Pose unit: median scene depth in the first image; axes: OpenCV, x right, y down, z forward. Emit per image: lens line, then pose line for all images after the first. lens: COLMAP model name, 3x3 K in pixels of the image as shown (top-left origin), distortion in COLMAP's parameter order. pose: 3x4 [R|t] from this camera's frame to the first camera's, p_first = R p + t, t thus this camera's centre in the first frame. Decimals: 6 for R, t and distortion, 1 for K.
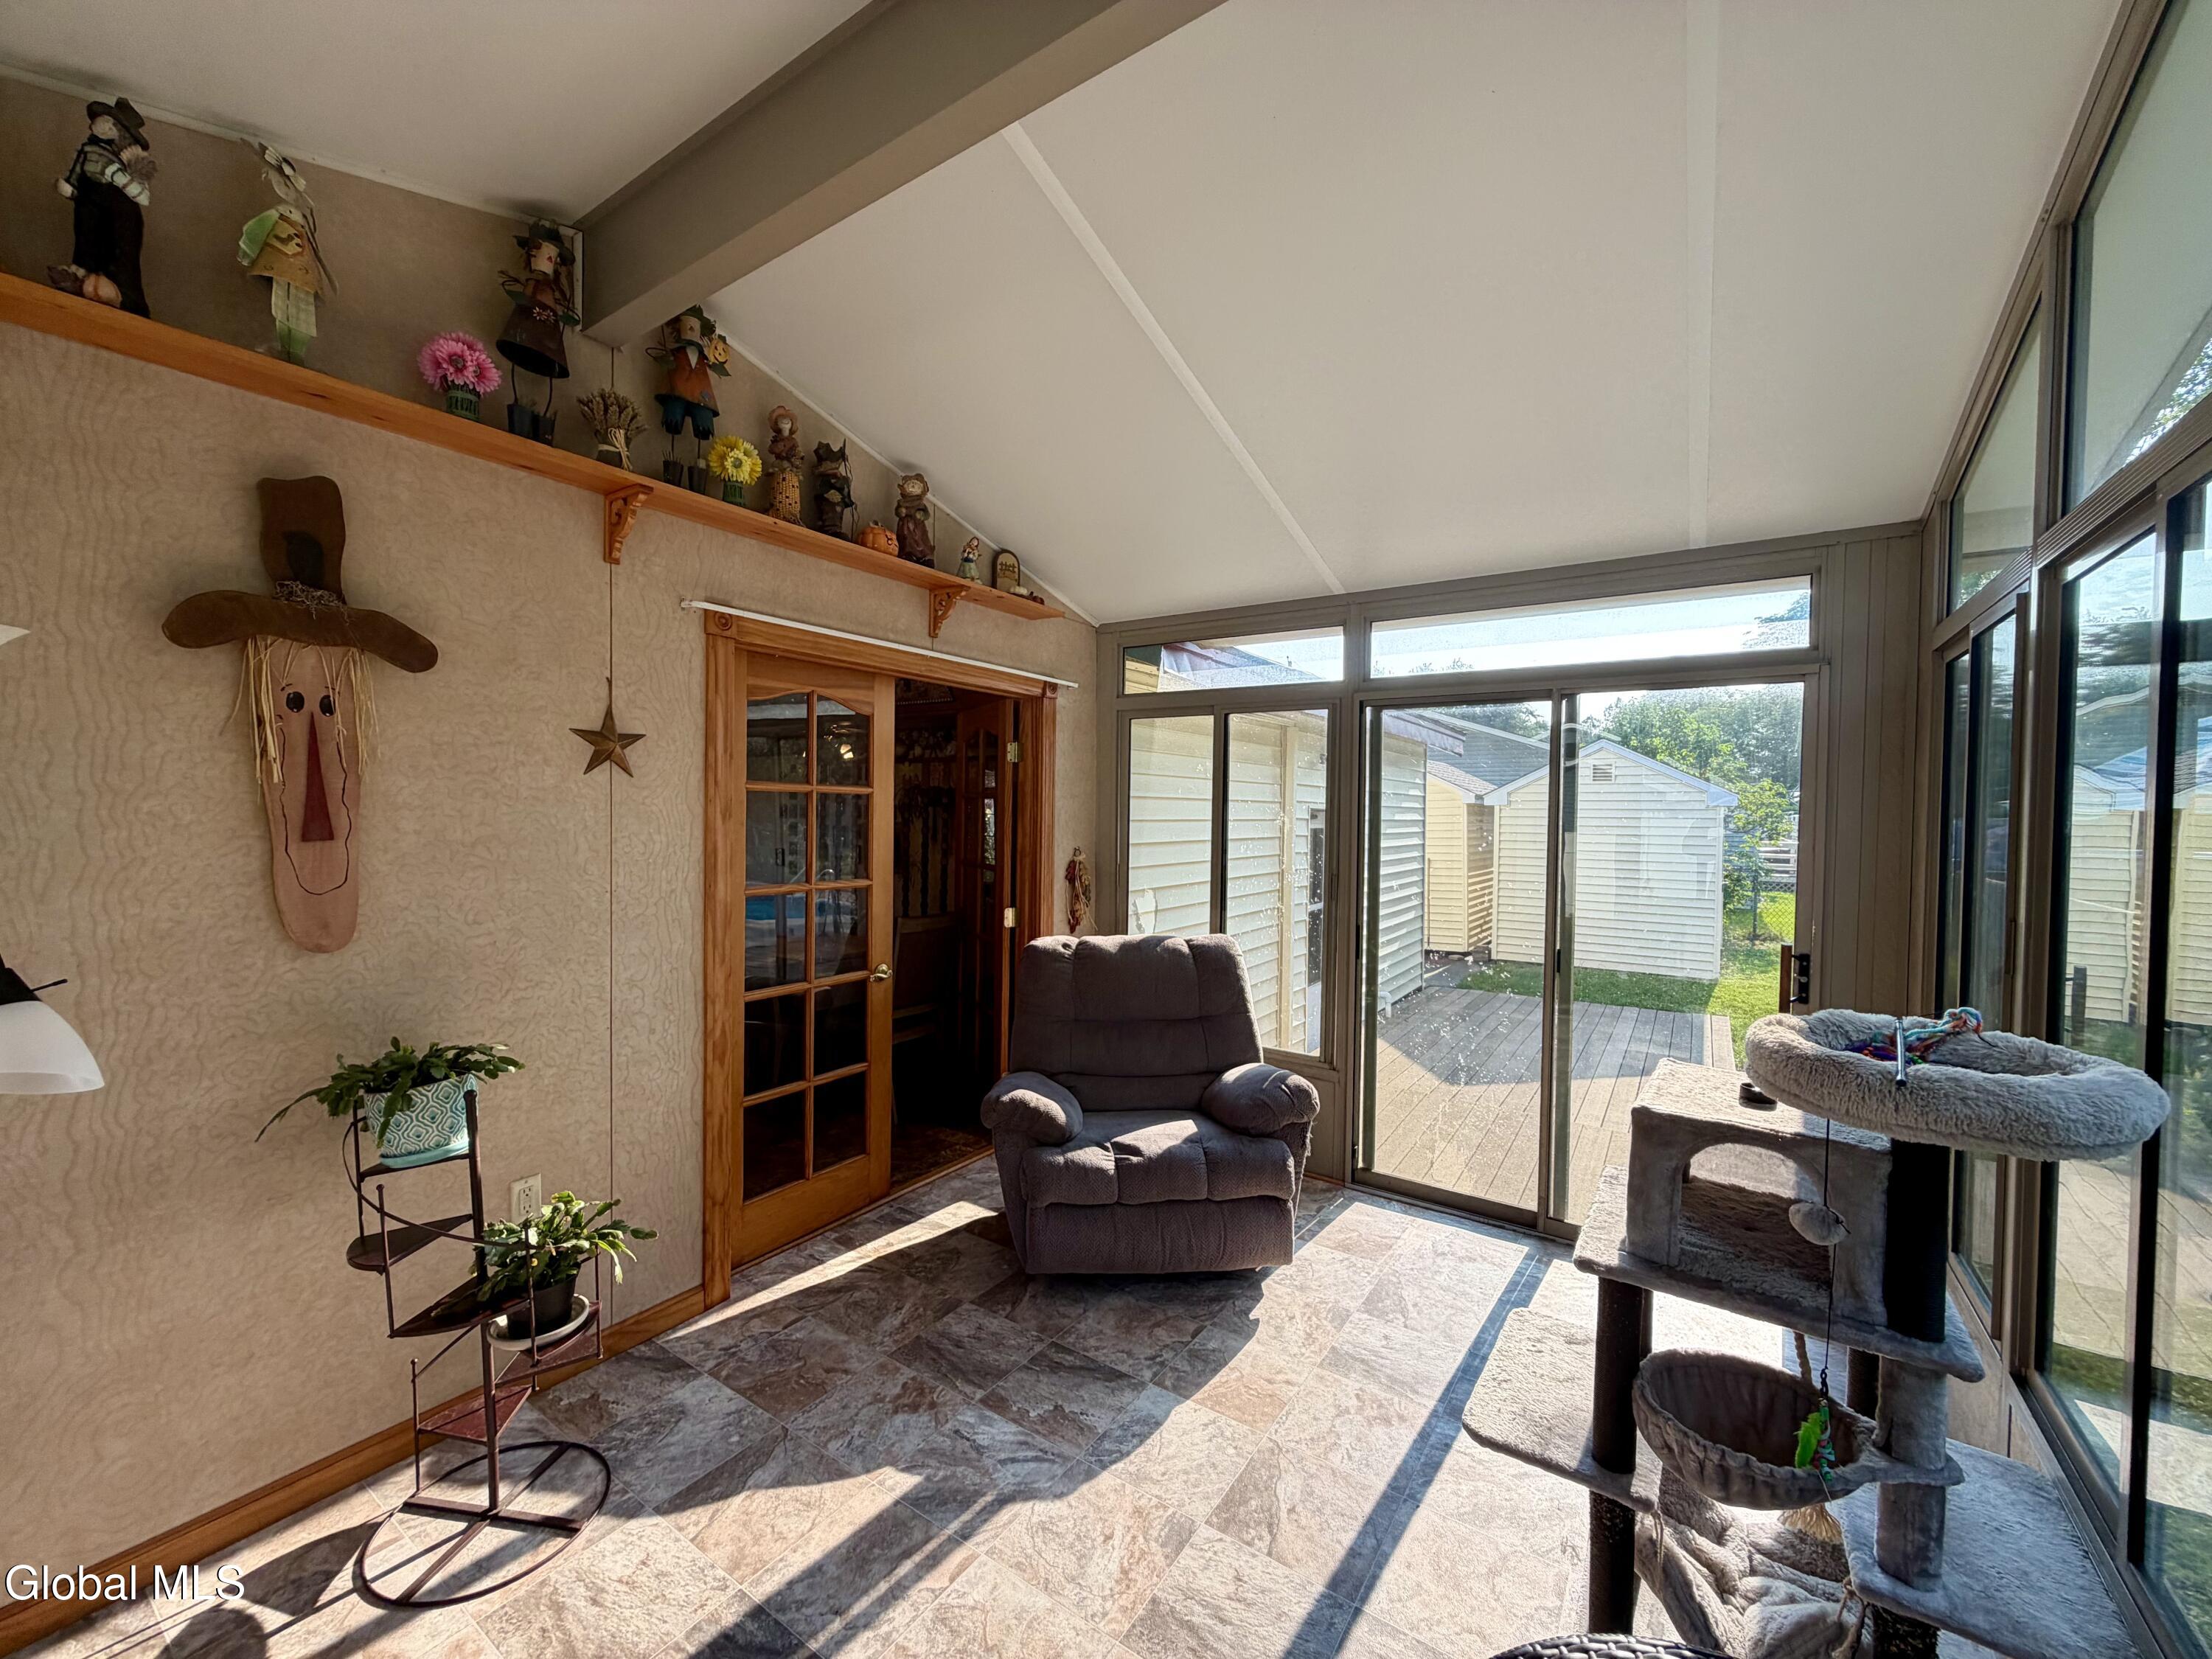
lens RADIAL K [[885.8, 0, 1100.7], [0, 885.8, 828.0], [0, 0, 1]] dist [0.000532, -0.000032]
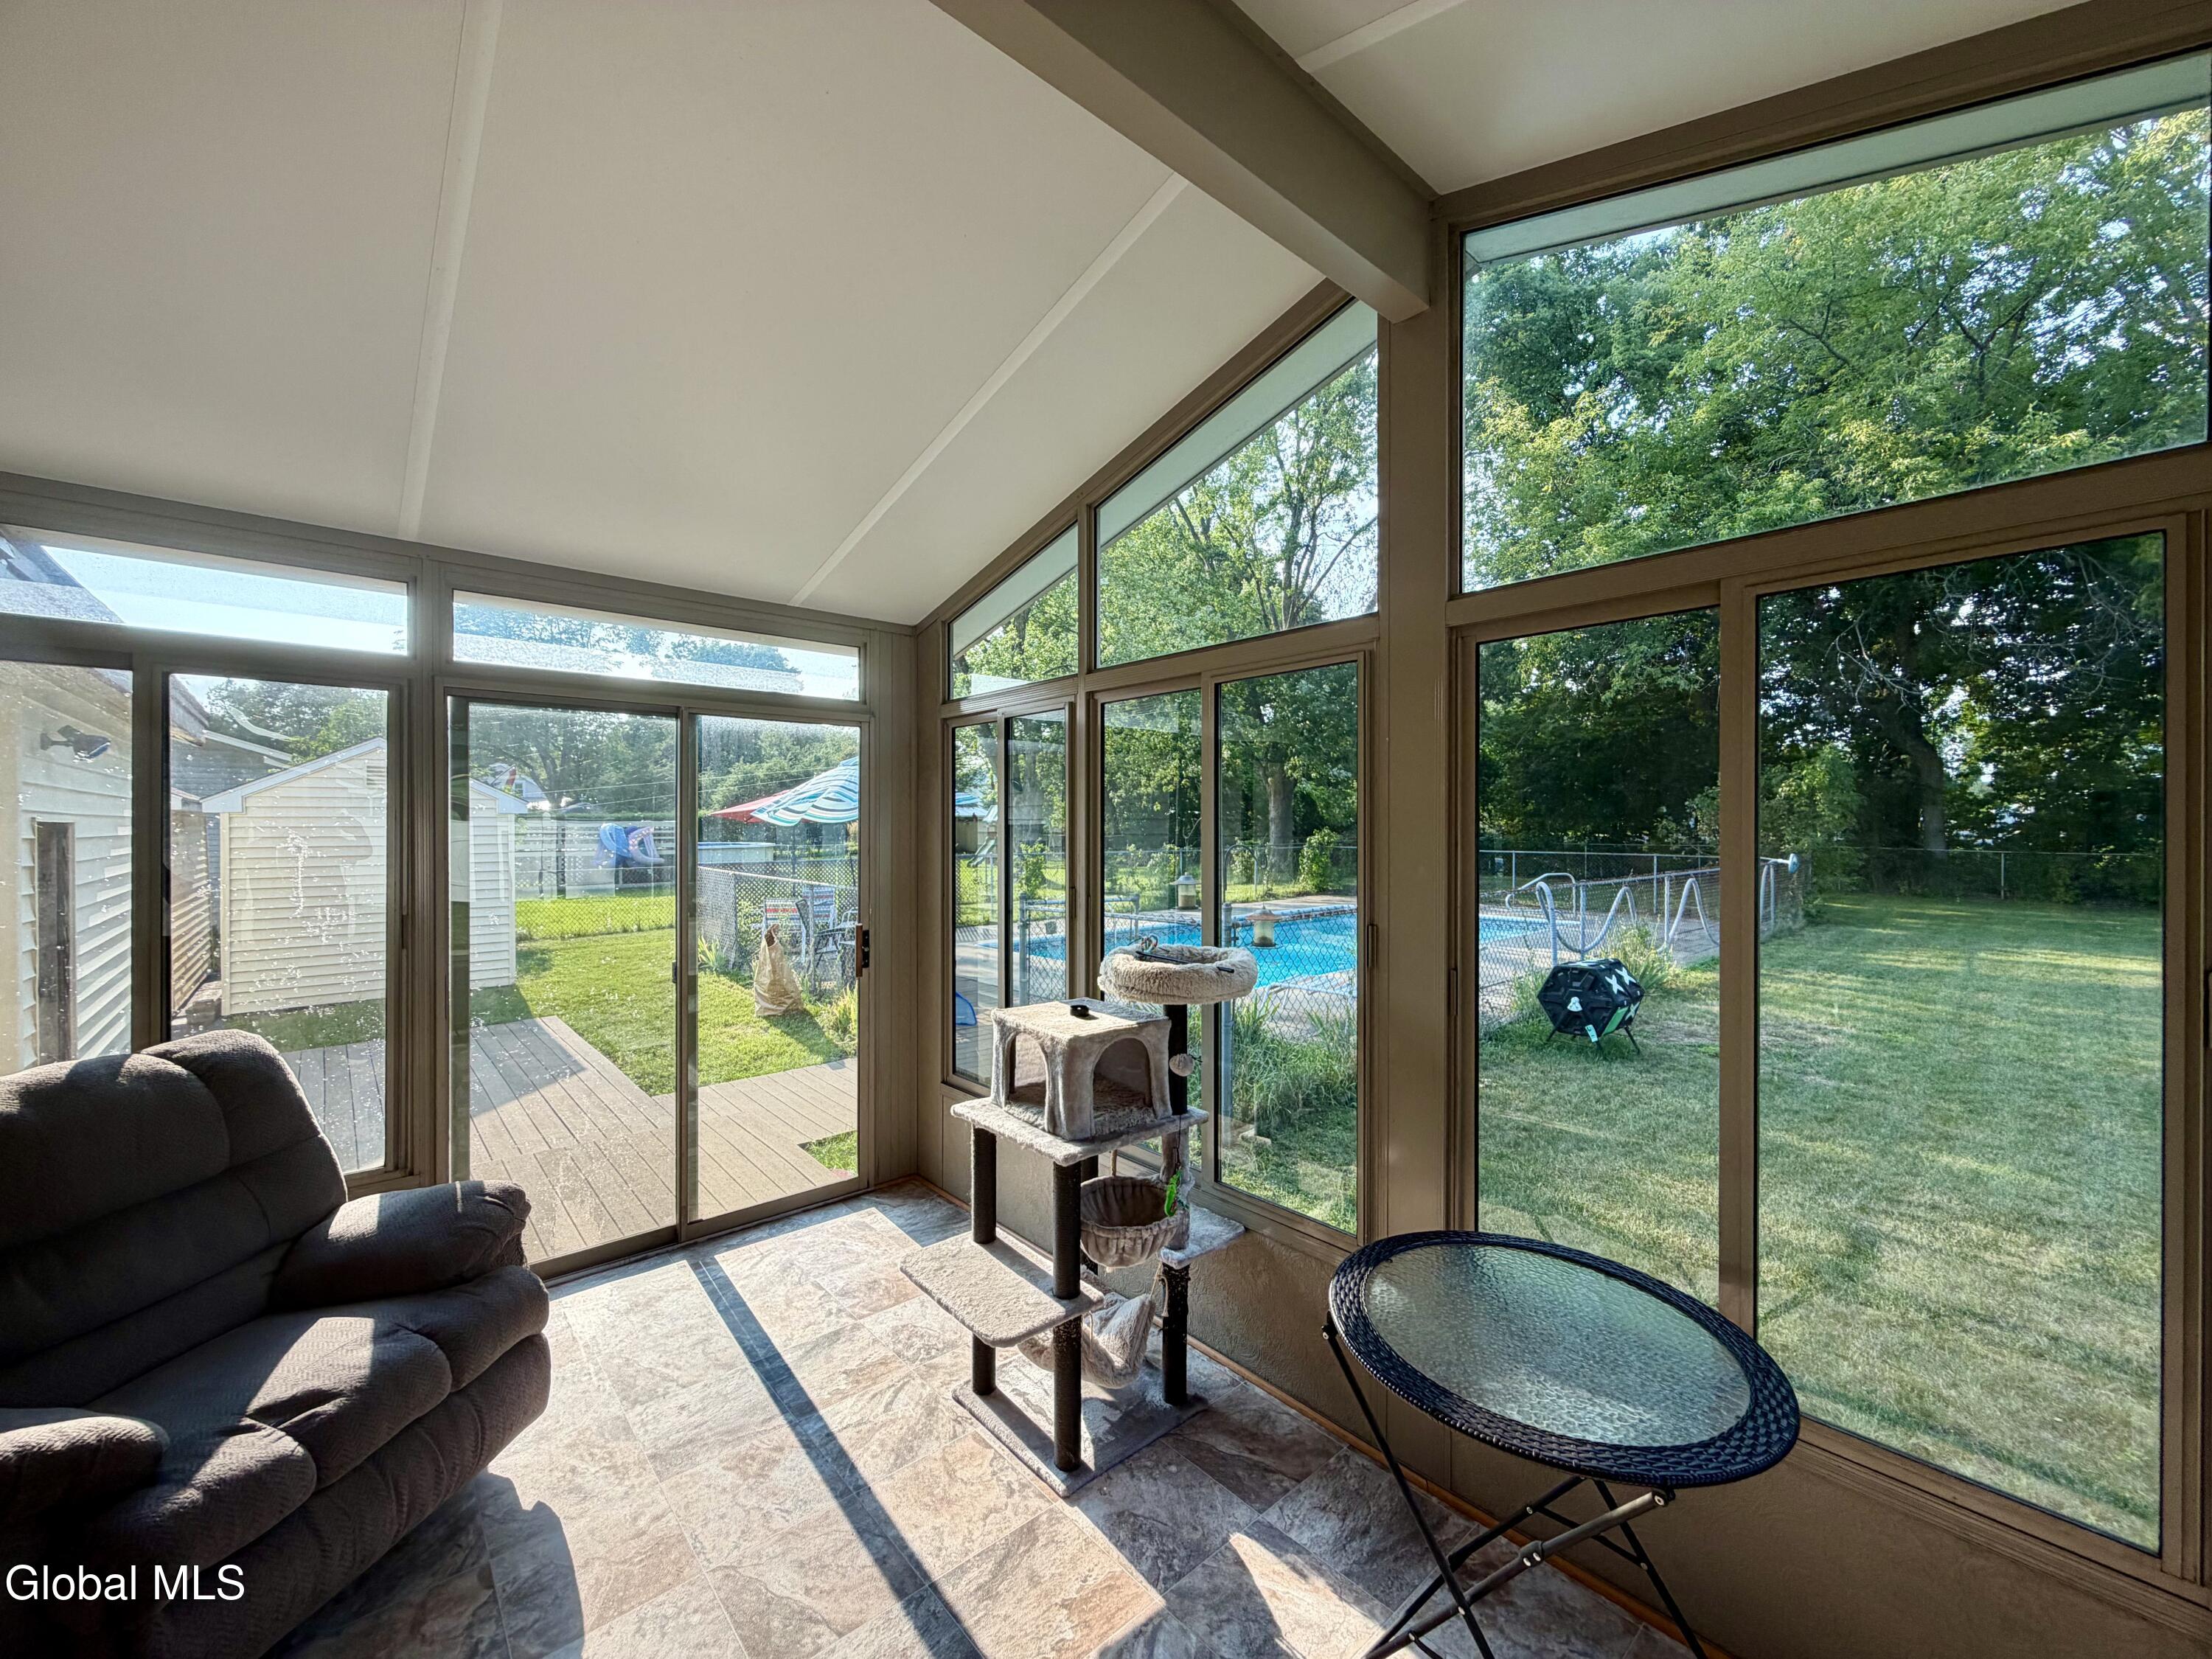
lens RADIAL K [[885.8, 0, 1100.7], [0, 885.8, 828.0], [0, 0, 1]] dist [0.000532, -0.000032]
pose [[0.245060, -0.019571, 0.969310, -0.516336], [0.024810, 0.999595, 0.013910, -0.025878], [-0.969190, 0.020640, 0.245447, 0.404839]]
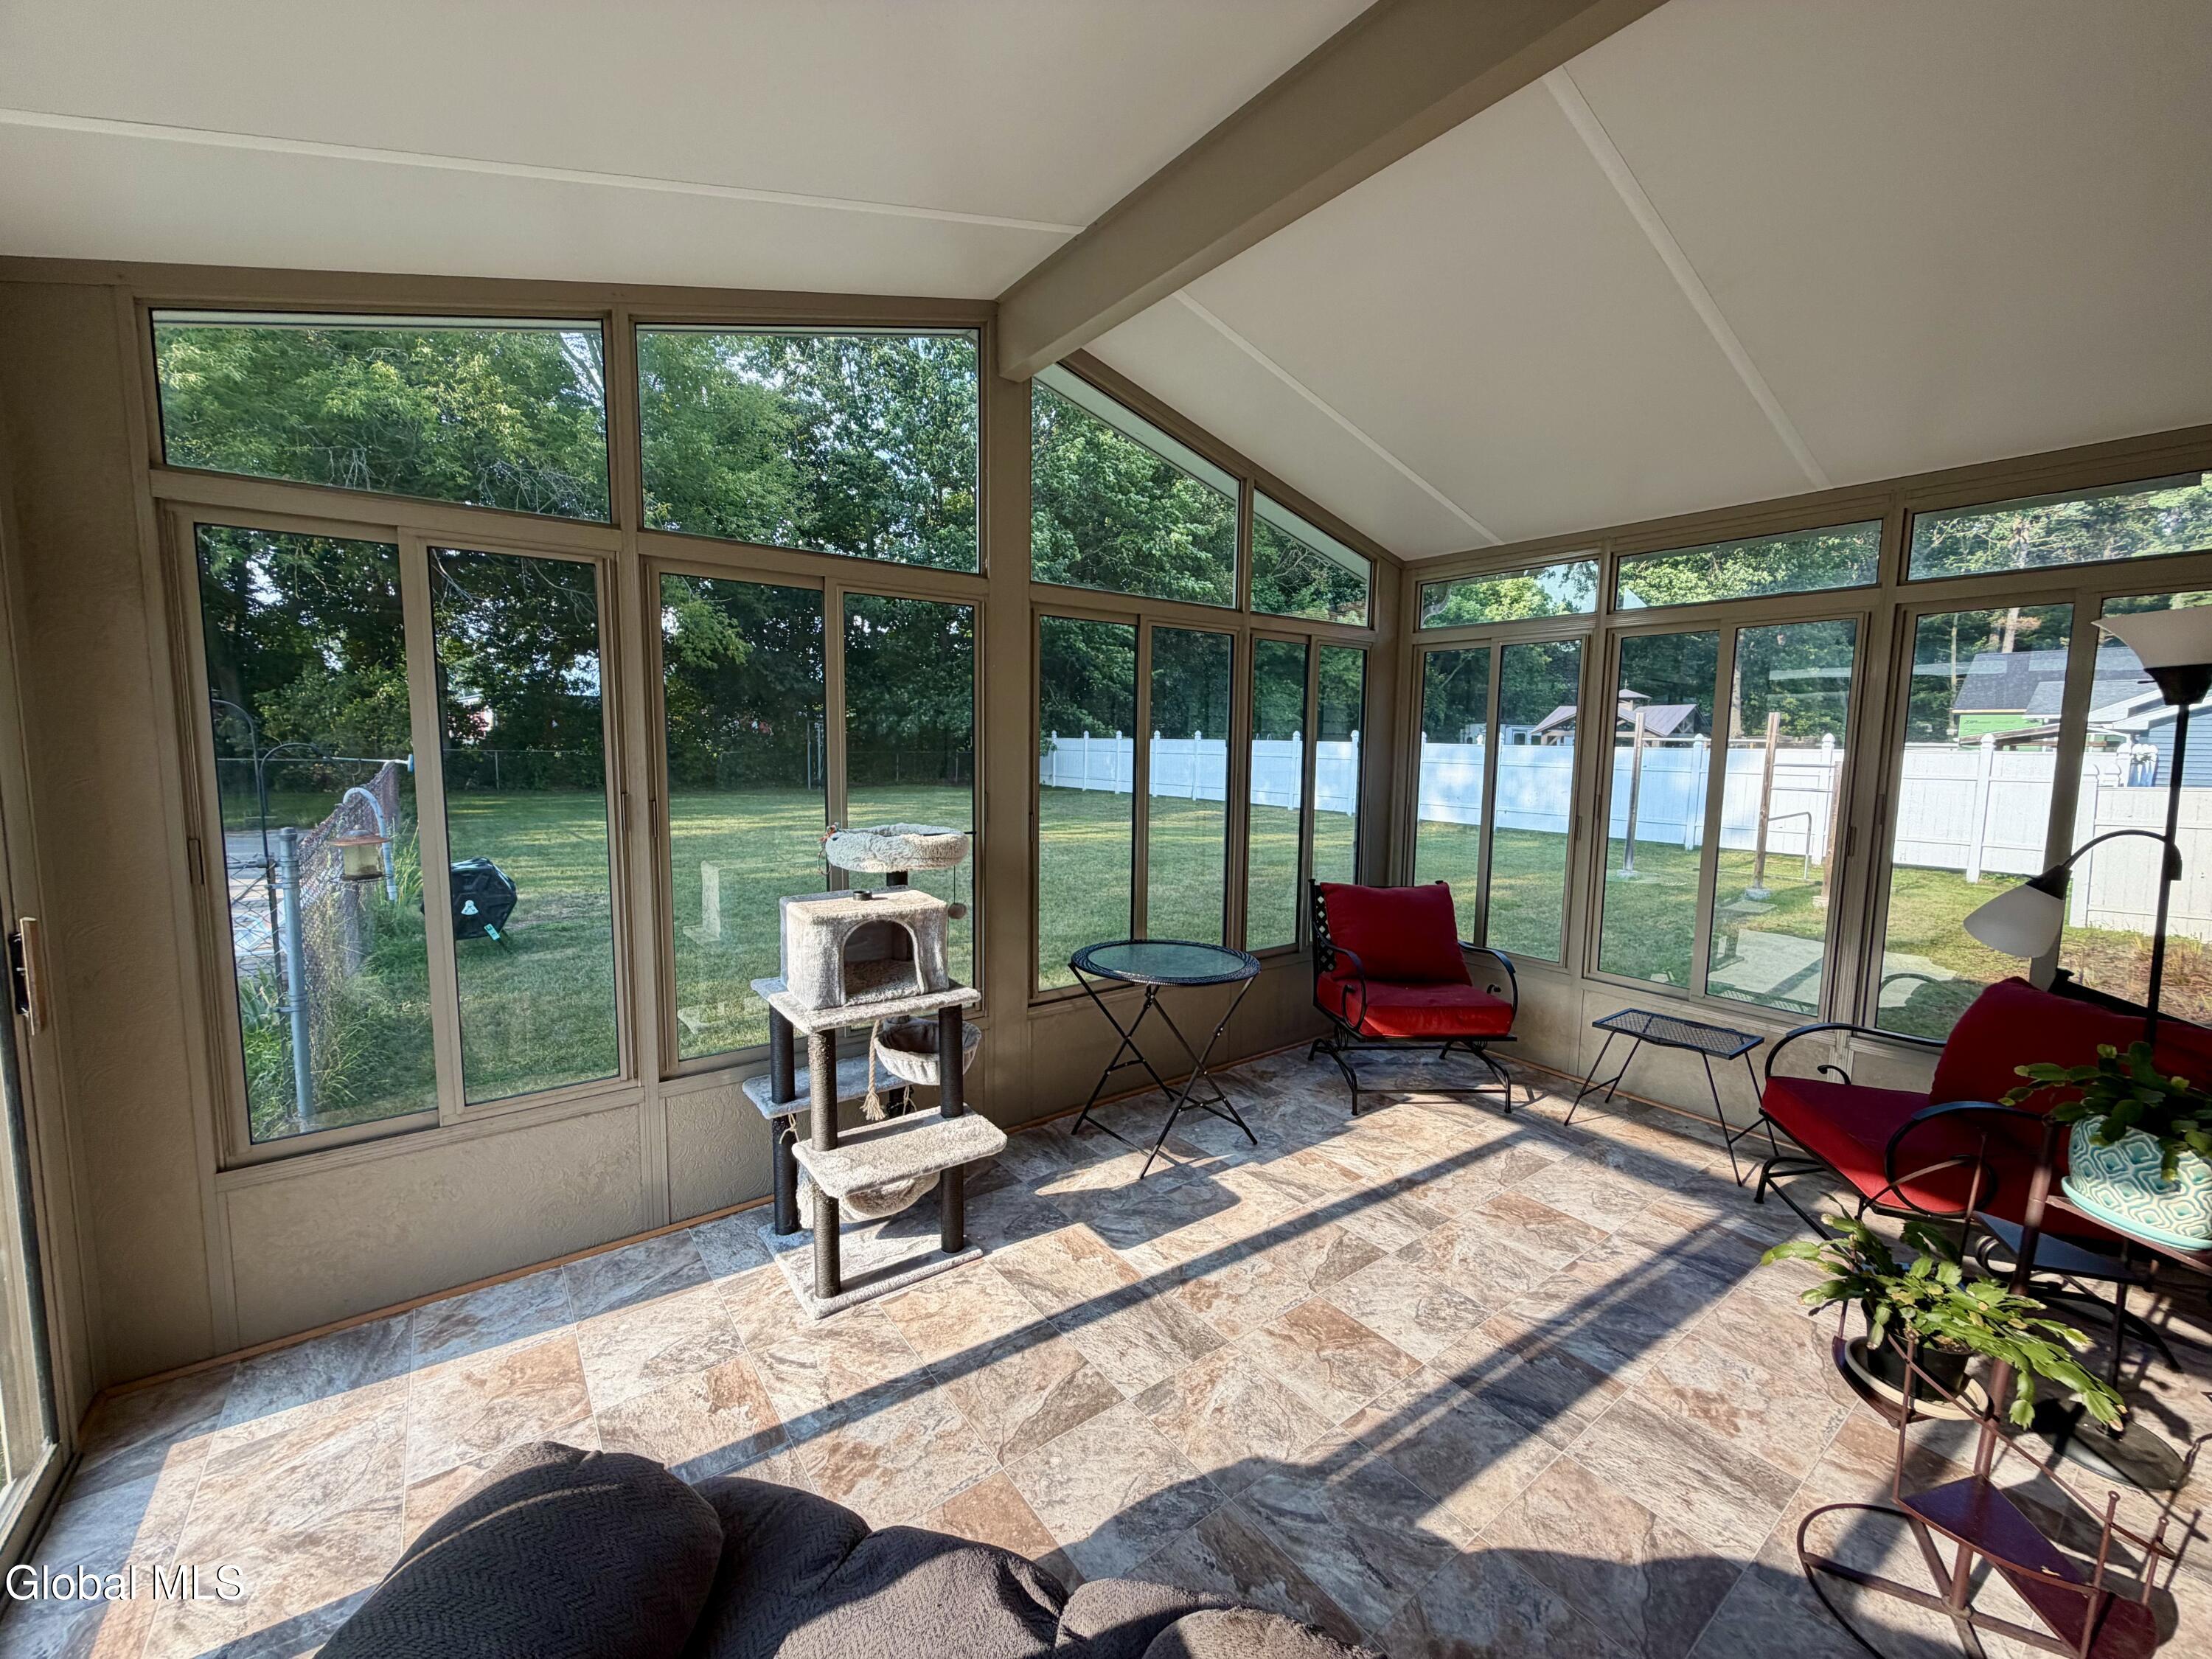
lens RADIAL K [[885.8, 0, 1100.7], [0, 885.8, 828.0], [0, 0, 1]] dist [0.000532, -0.000032]
pose [[-0.946575, -0.060668, 0.316725, -0.130059], [-0.020994, 0.991654, 0.127207, -0.029543], [-0.321799, 0.113762, -0.939949, 1.666997]]
